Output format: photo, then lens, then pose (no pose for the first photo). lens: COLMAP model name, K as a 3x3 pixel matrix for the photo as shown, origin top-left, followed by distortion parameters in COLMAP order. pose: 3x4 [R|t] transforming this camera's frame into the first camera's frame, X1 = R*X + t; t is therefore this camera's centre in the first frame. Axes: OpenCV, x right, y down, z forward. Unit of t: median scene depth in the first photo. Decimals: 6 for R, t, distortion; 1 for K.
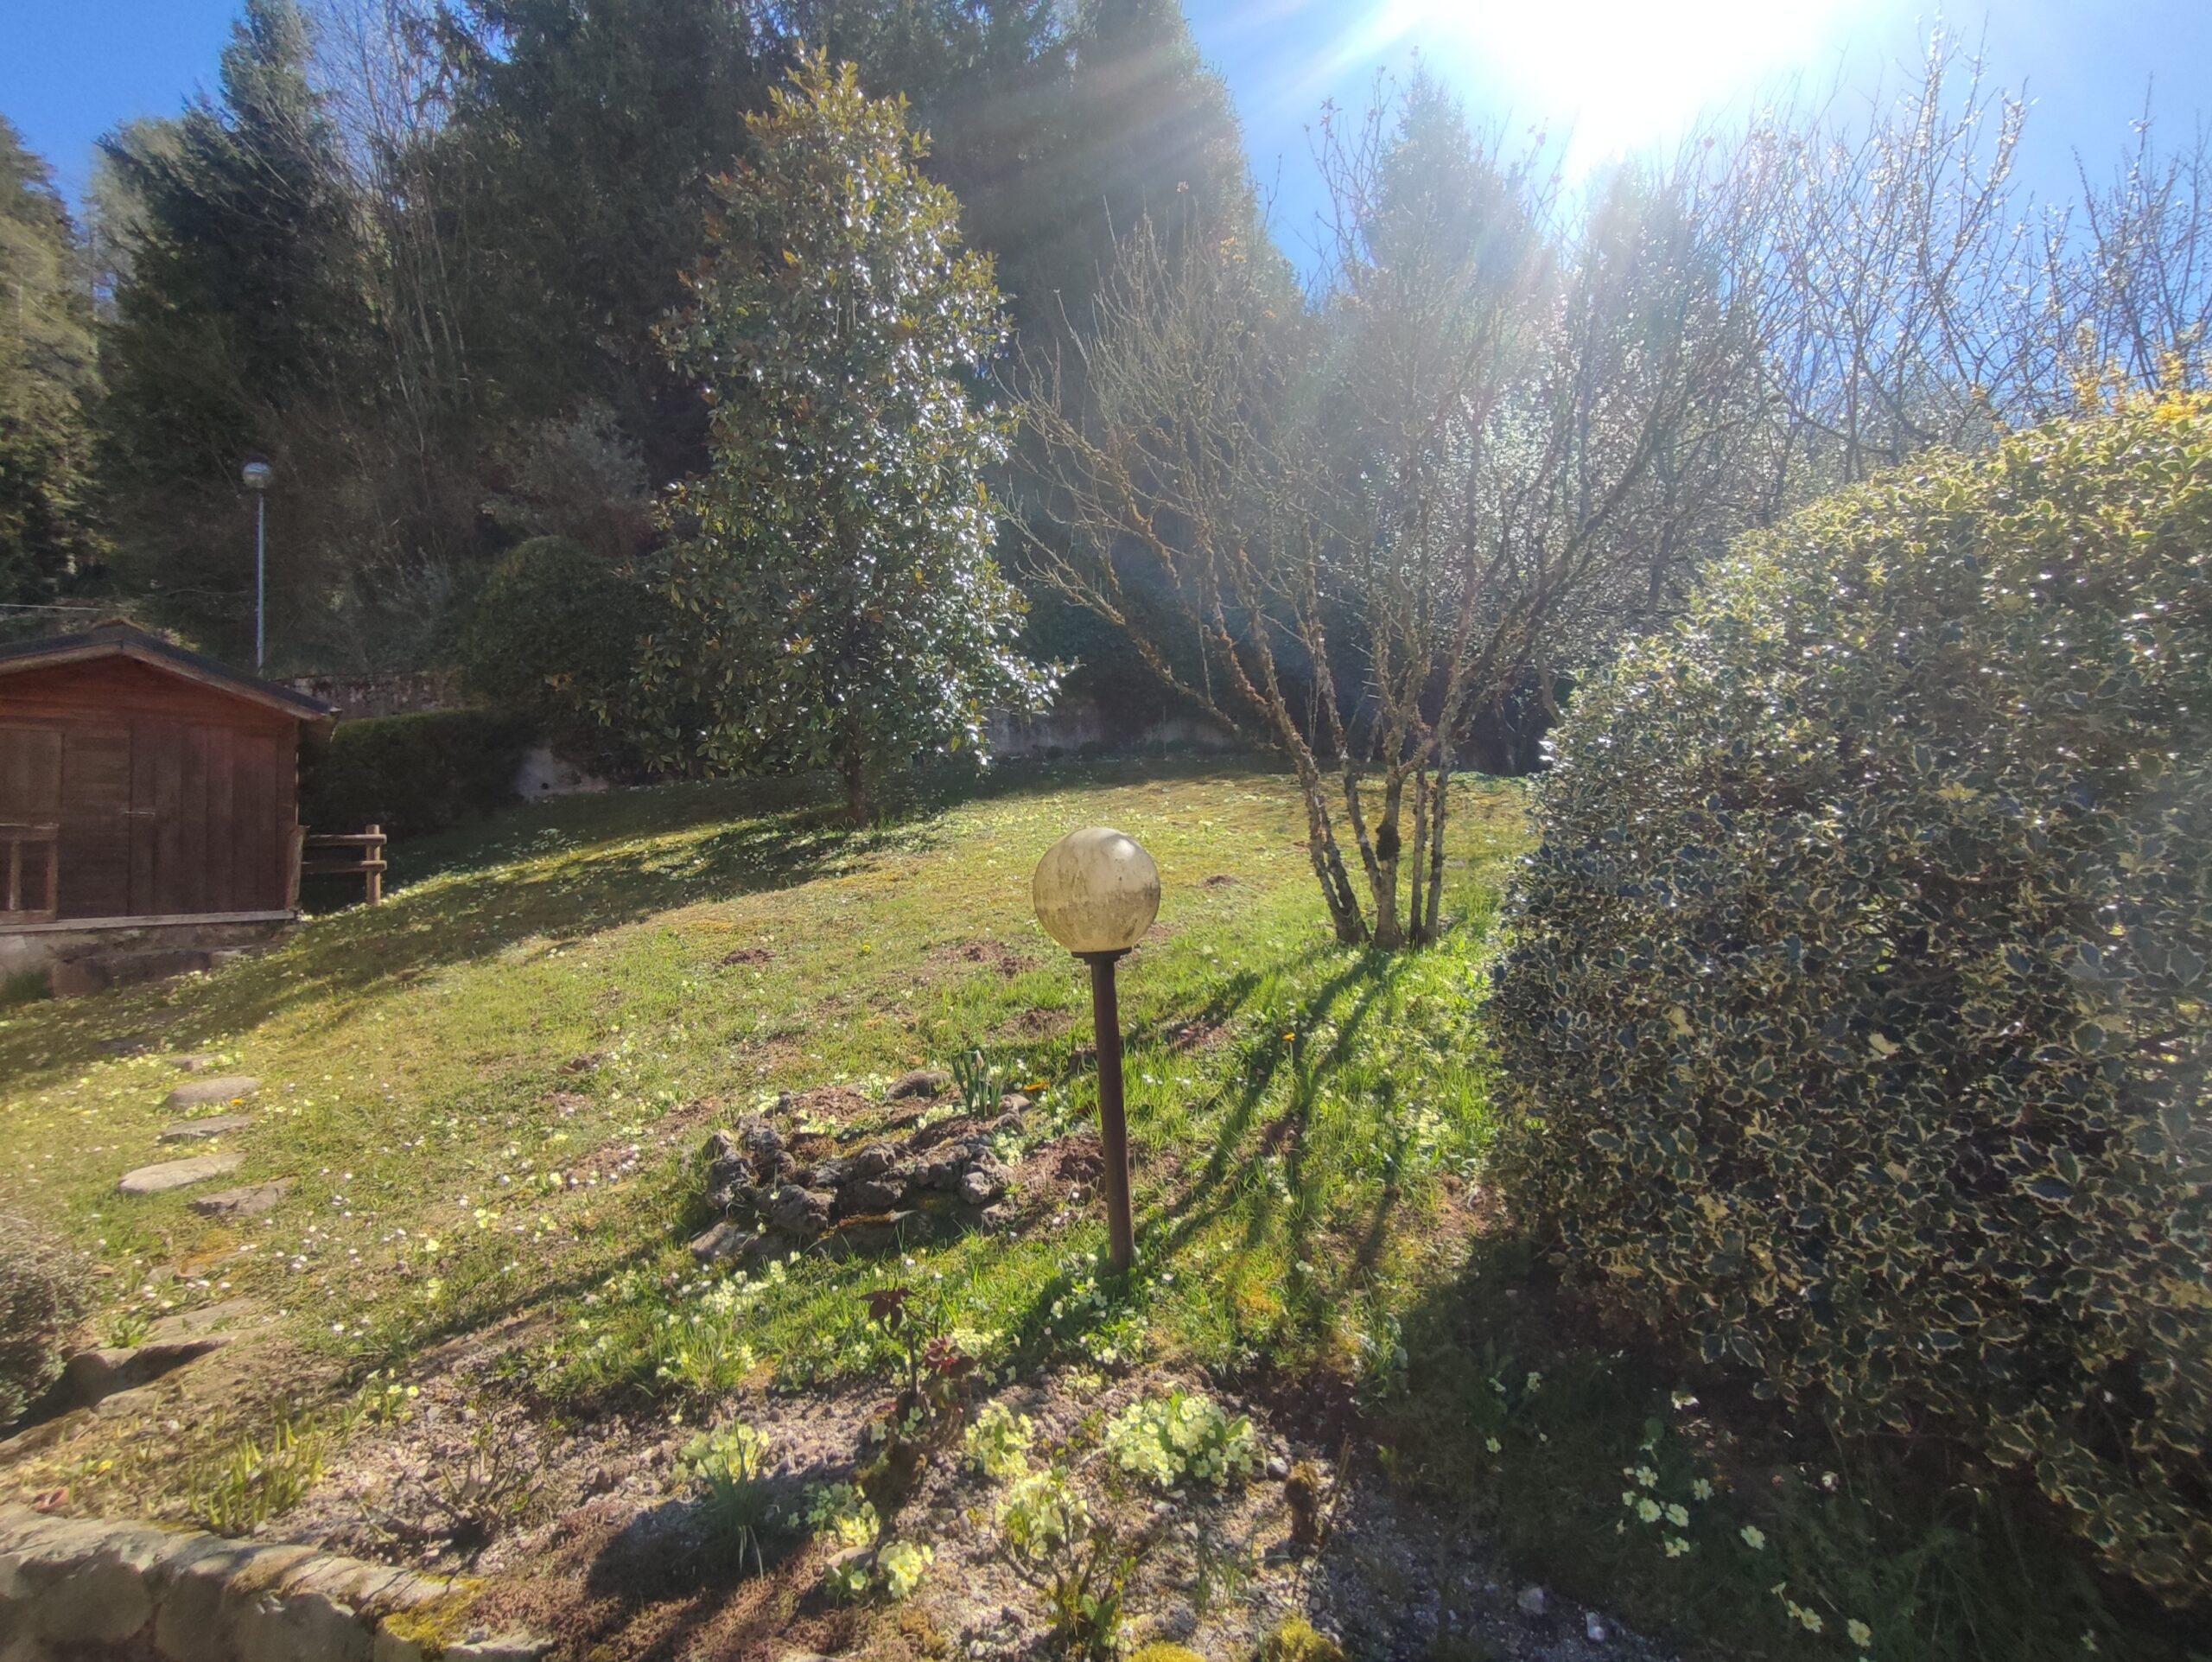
lens RADIAL K [[999.6, 0, 1073.2], [0, 999.6, 820.9], [0, 0, 1]] dist [-0.020364, 0.021825]
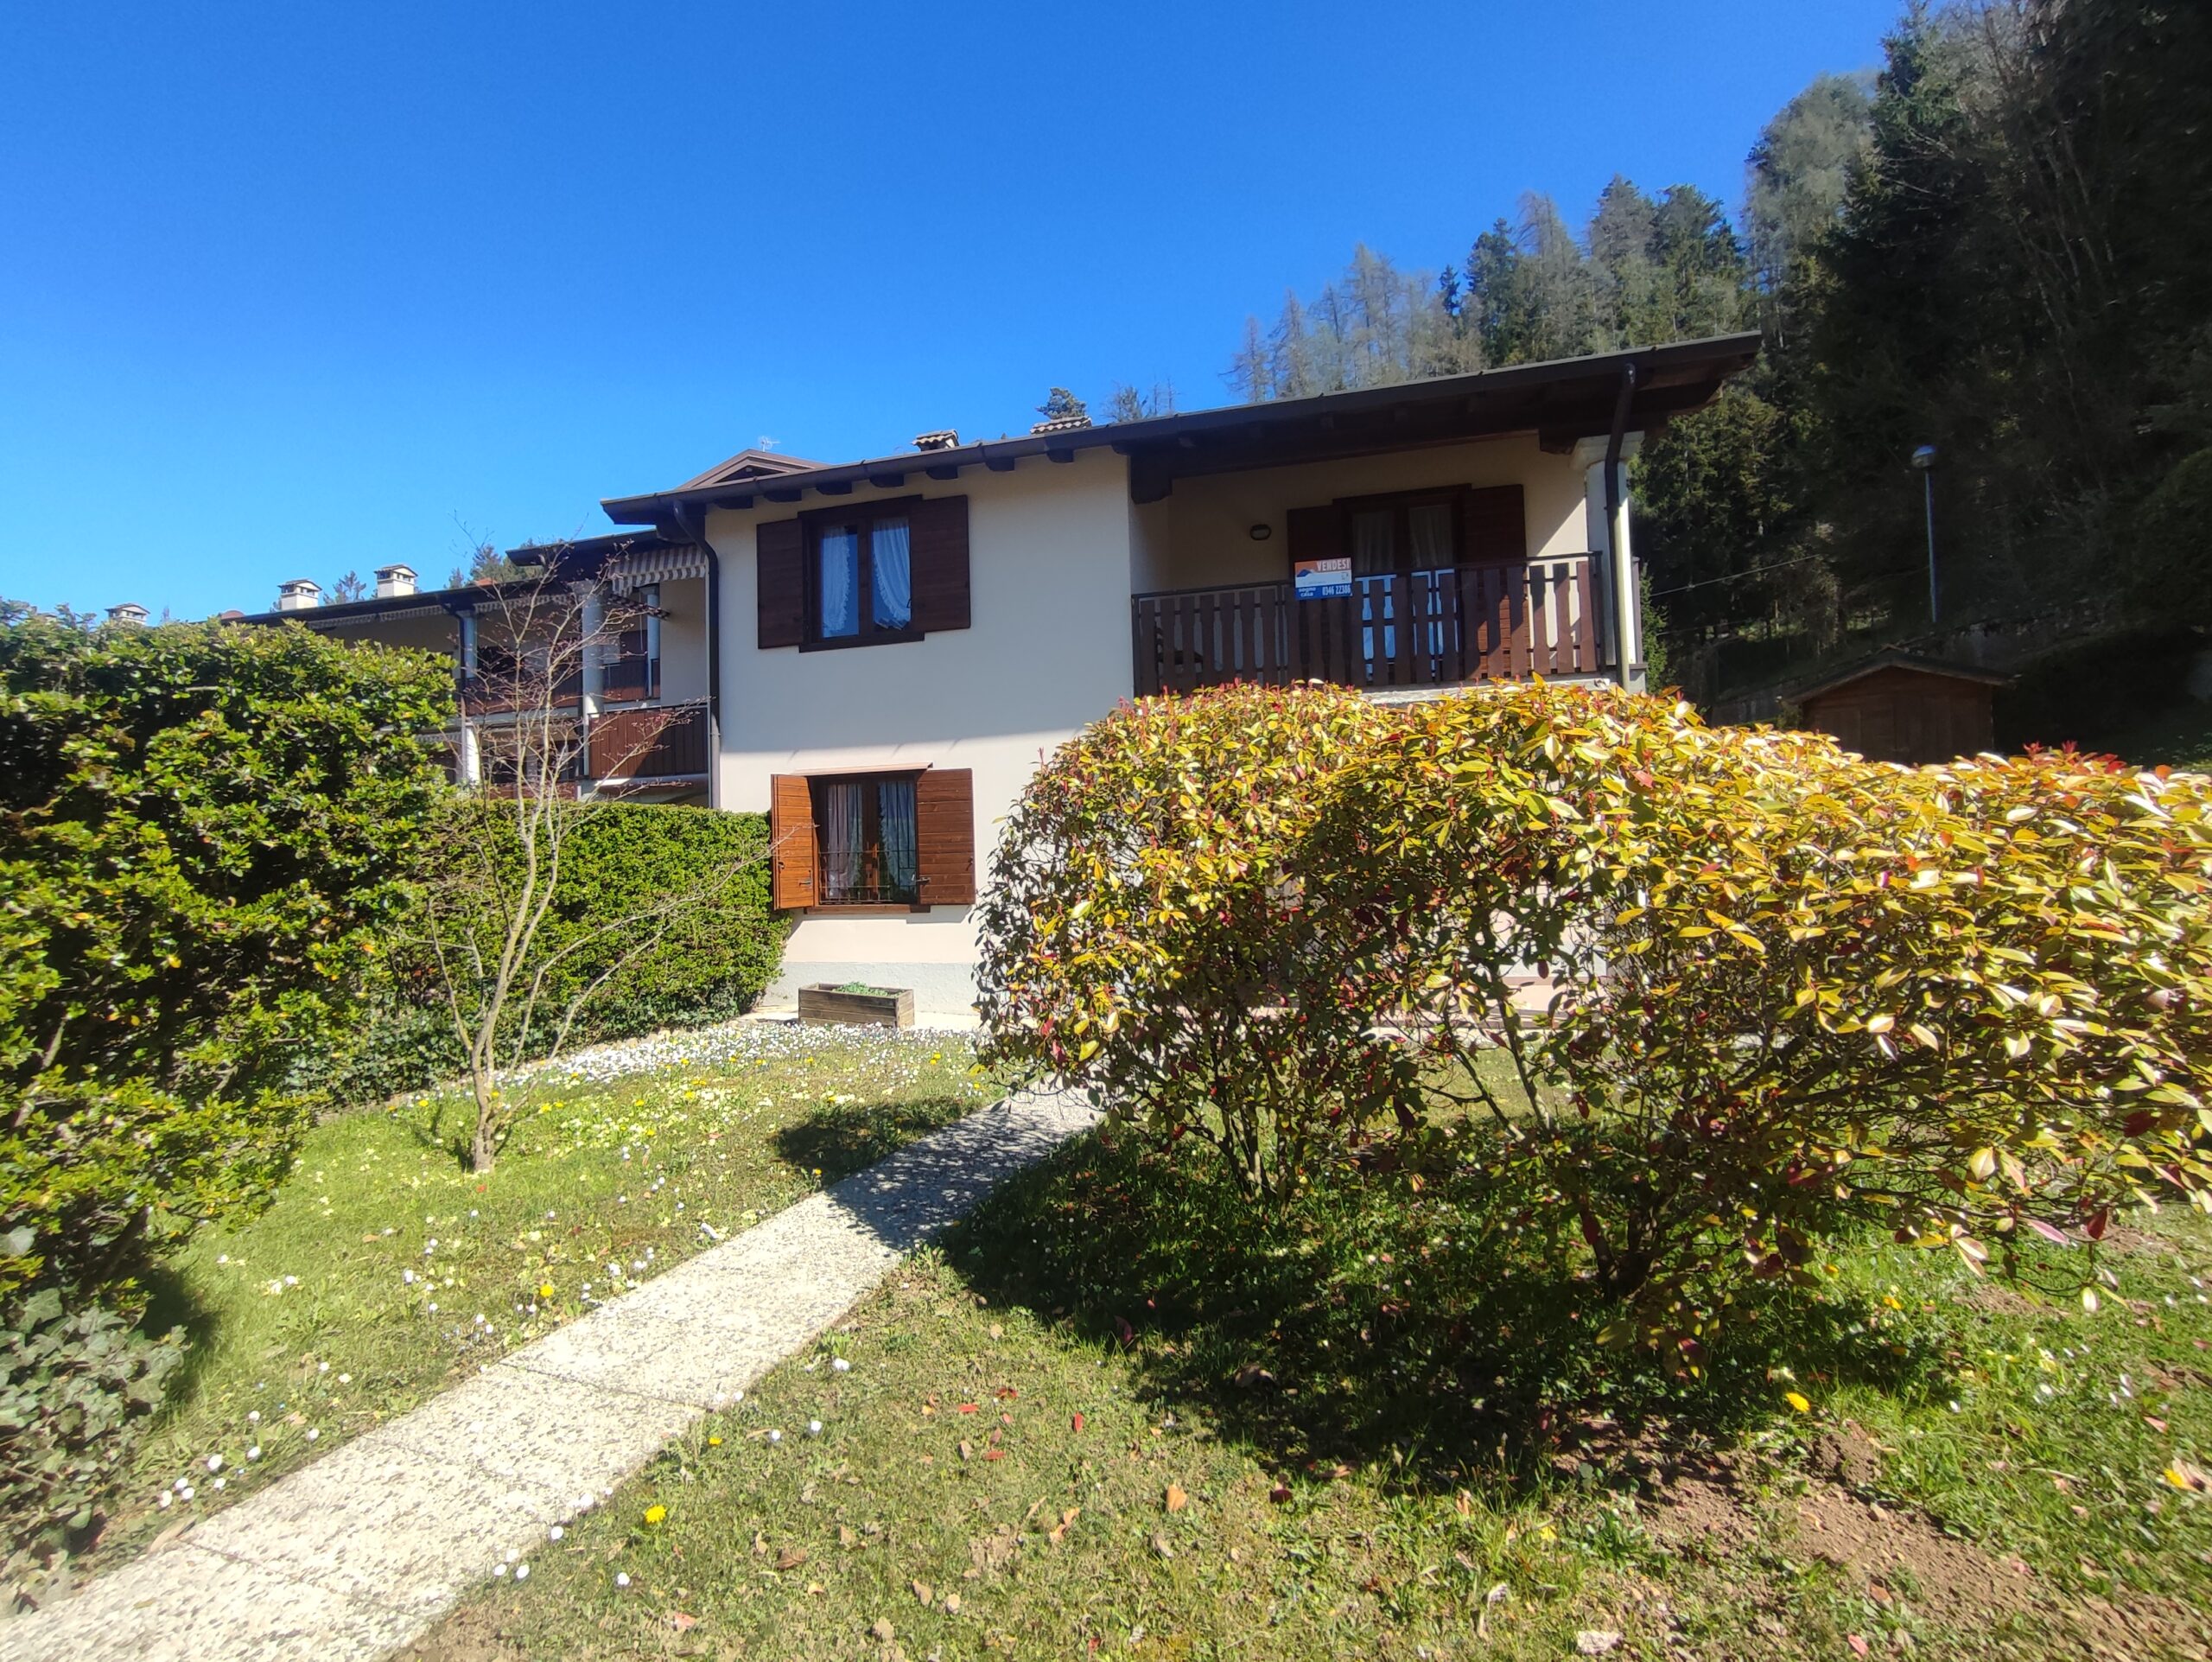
lens RADIAL K [[983.7, 0, 1092.6], [0, 983.7, 826.4], [0, 0, 1]] dist [-0.010183, 0.001466]
pose [[0.193099, 0.023482, -0.980898, 0.874486], [0.098116, 0.994240, 0.043117, -0.155789], [0.976261, -0.104568, 0.189683, -1.327067]]
